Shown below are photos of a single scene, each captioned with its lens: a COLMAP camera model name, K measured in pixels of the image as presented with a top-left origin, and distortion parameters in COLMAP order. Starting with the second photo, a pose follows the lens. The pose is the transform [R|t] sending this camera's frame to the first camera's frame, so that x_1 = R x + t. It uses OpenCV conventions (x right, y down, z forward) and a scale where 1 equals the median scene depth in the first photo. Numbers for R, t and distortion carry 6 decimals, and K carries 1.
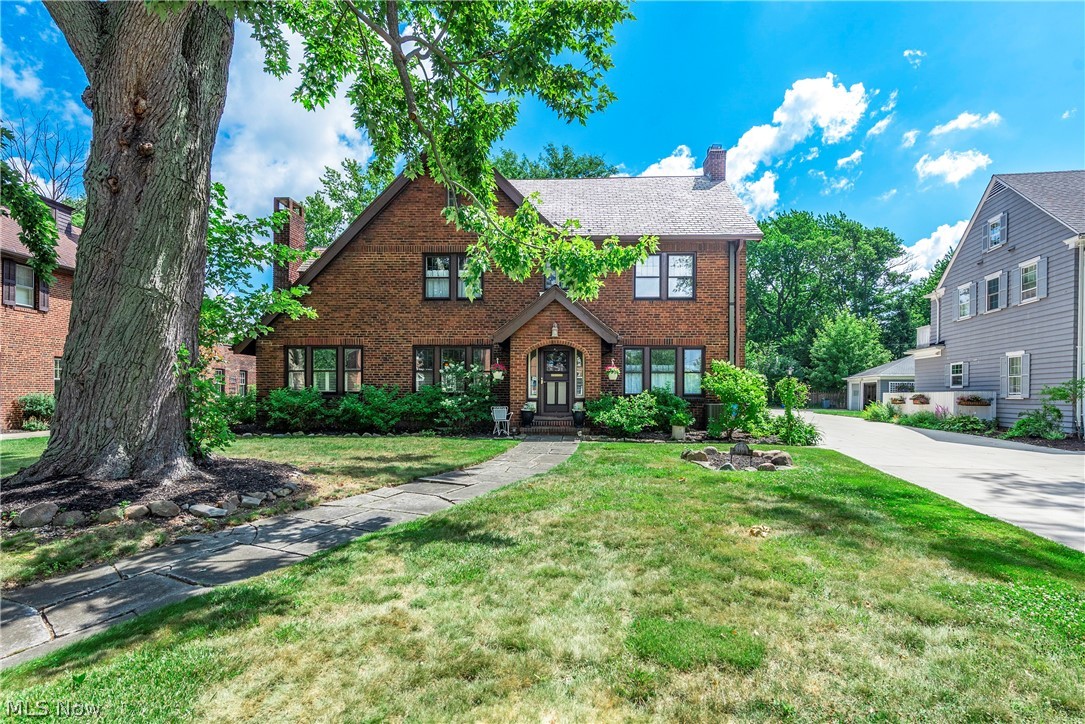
lens RADIAL K [[583.3, 0, 564.3], [0, 583.3, 393.0], [0, 0, 1]] dist [0.001402, 0.000228]
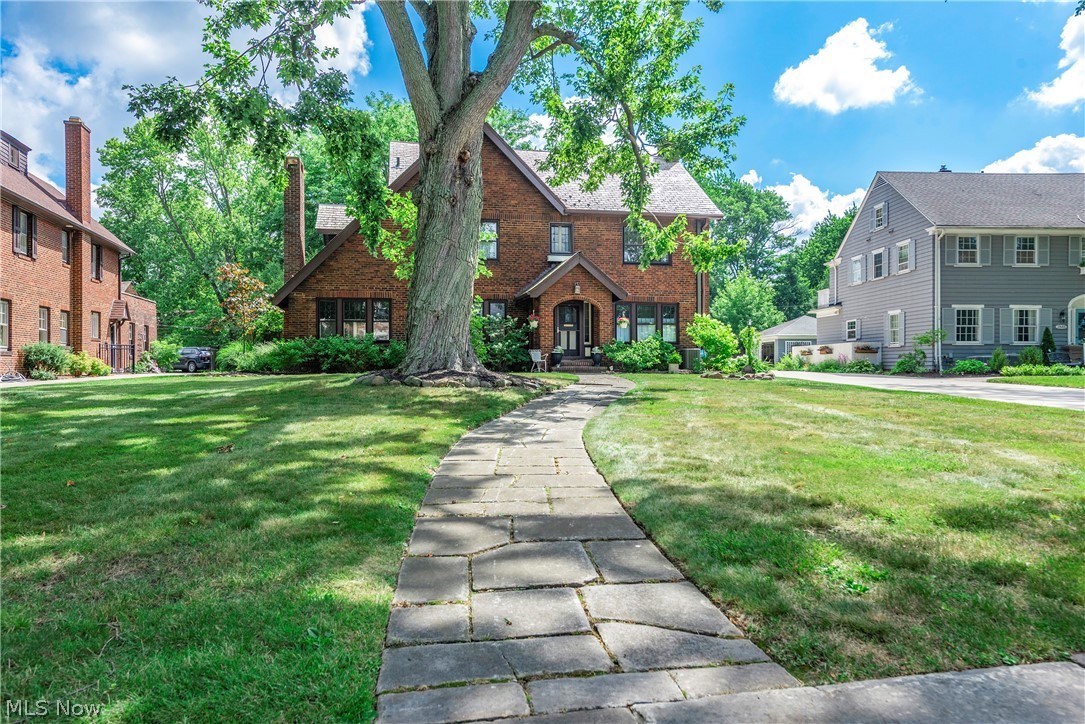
lens RADIAL K [[769.1, 0, 540.3], [0, 769.1, 364.4], [0, 0, 1]] dist [0.012978, 0.001788]
pose [[0.970272, -0.006482, 0.241929, -0.423647], [0.008163, 0.999949, -0.005945, 0.055016], [-0.241878, 0.007744, 0.970276, -0.491490]]
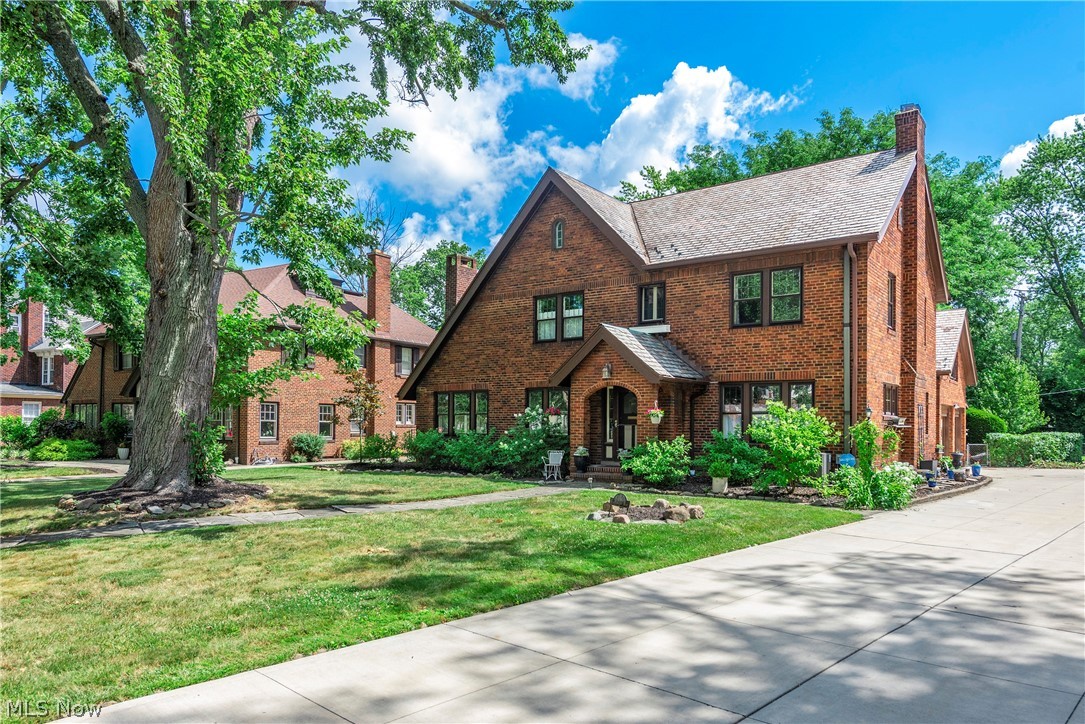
lens RADIAL K [[769.1, 0, 564.7], [0, 769.1, 404.1], [0, 0, 1]] dist [0.012978, 0.001788]
pose [[0.820624, -0.014919, -0.571274, 0.556741], [-0.003614, 0.999504, -0.031293, -0.013137], [0.571458, 0.027745, 0.820162, -0.054891]]
